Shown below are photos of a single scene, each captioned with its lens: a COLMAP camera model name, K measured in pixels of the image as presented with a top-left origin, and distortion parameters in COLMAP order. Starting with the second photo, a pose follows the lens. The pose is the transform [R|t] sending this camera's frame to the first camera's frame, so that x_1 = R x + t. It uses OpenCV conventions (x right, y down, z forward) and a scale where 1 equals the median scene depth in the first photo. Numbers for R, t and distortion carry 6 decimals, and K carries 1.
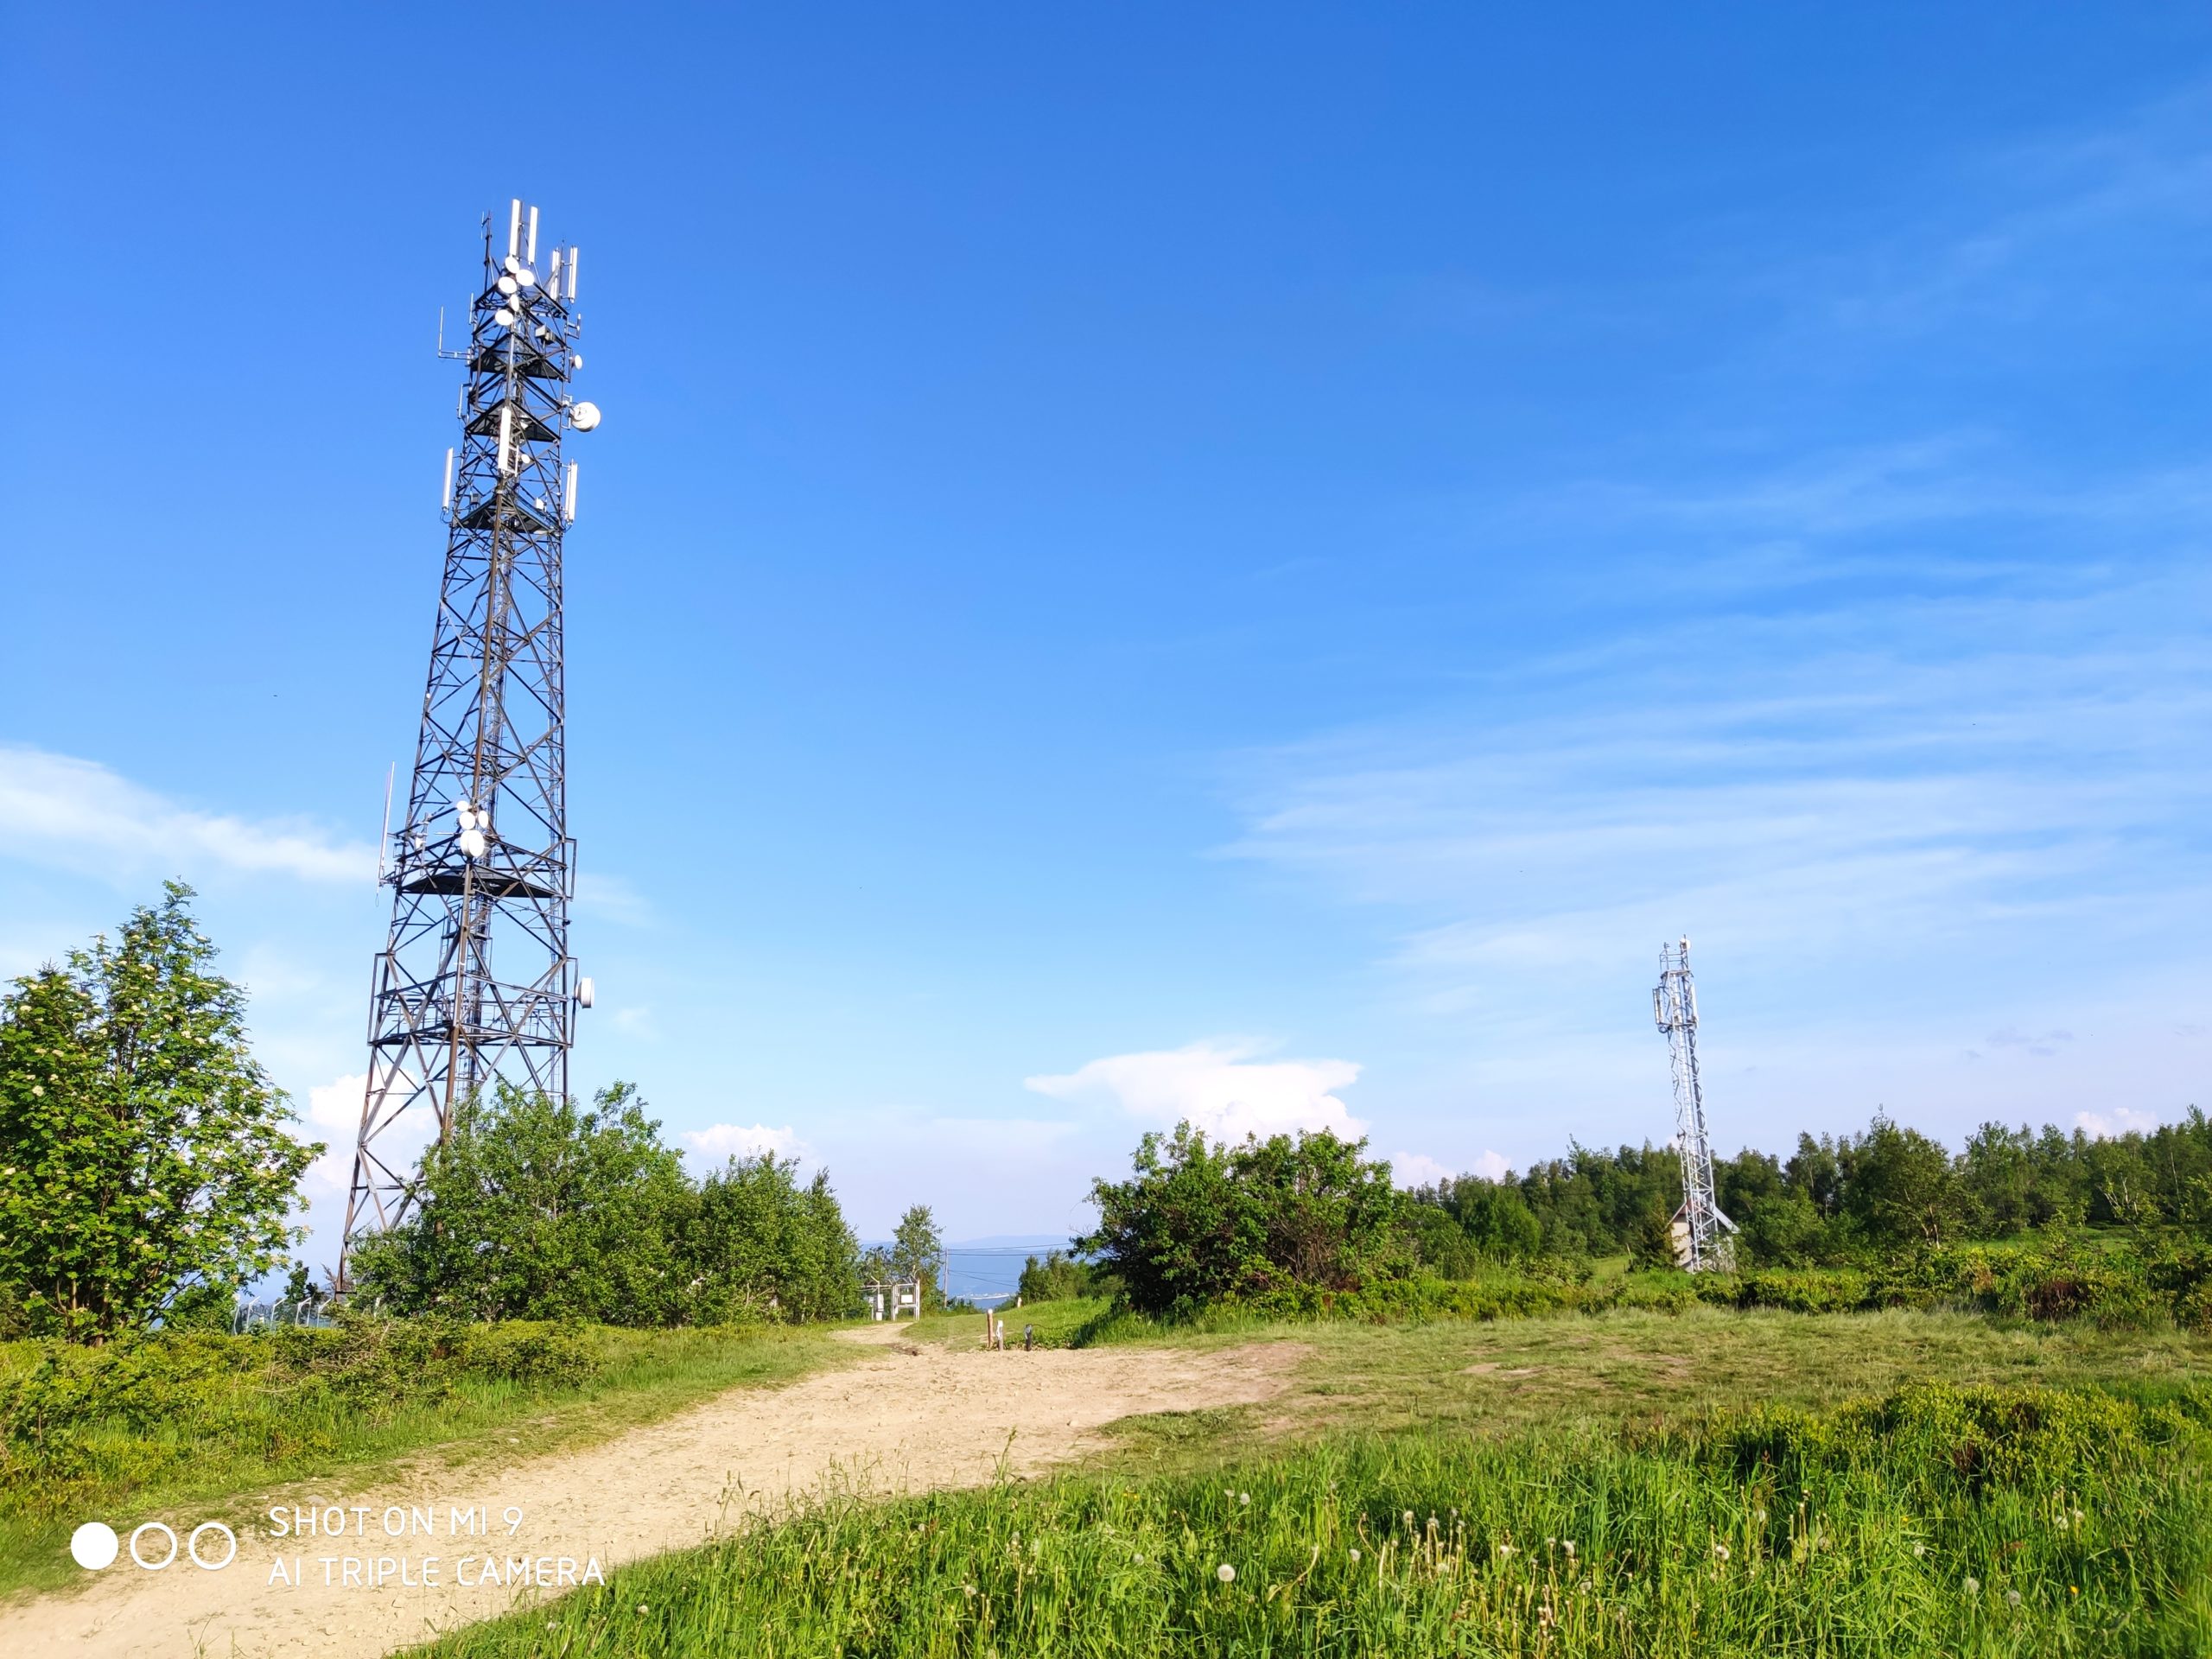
lens RADIAL K [[1662.5, 0, 1035.5], [0, 1662.5, 864.3], [0, 0, 1]] dist [-0.011754, -0.009859]
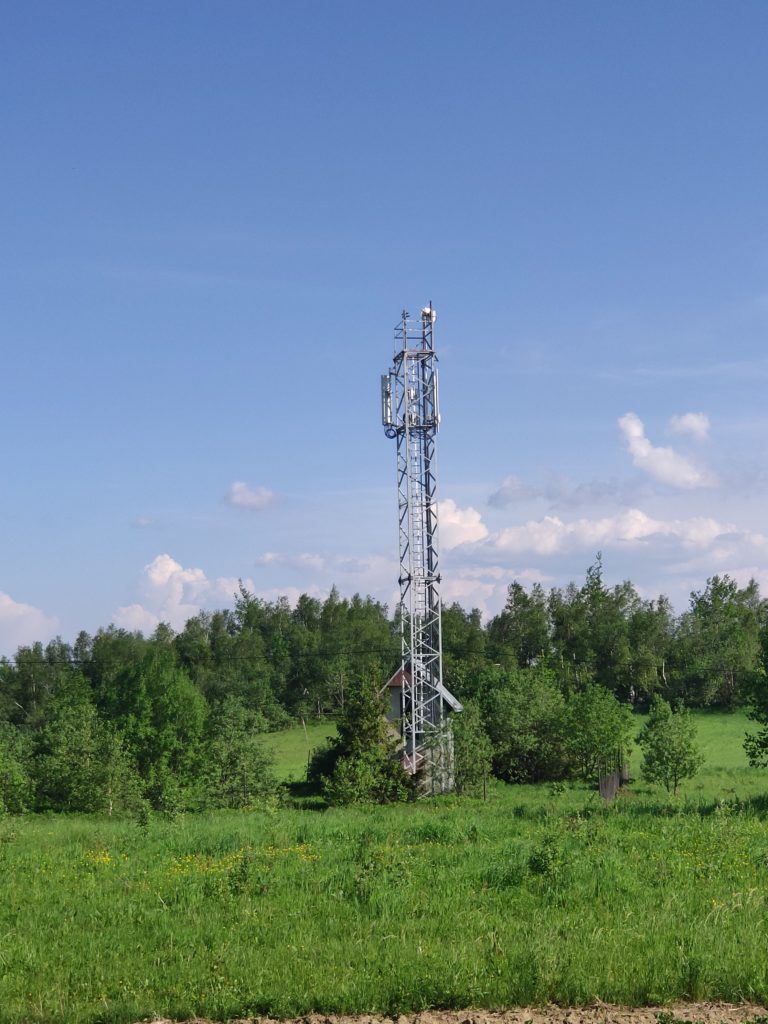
lens RADIAL K [[2033.8, 0, 383.5], [0, 2033.8, 511.2], [0, 0, 1]] dist [0.078389, 0.000000]
pose [[0.927768, 0.032057, 0.371777, 0.051834], [-0.079572, 0.990384, 0.113173, 0.034178], [-0.364574, -0.134582, 0.921398, 0.192515]]
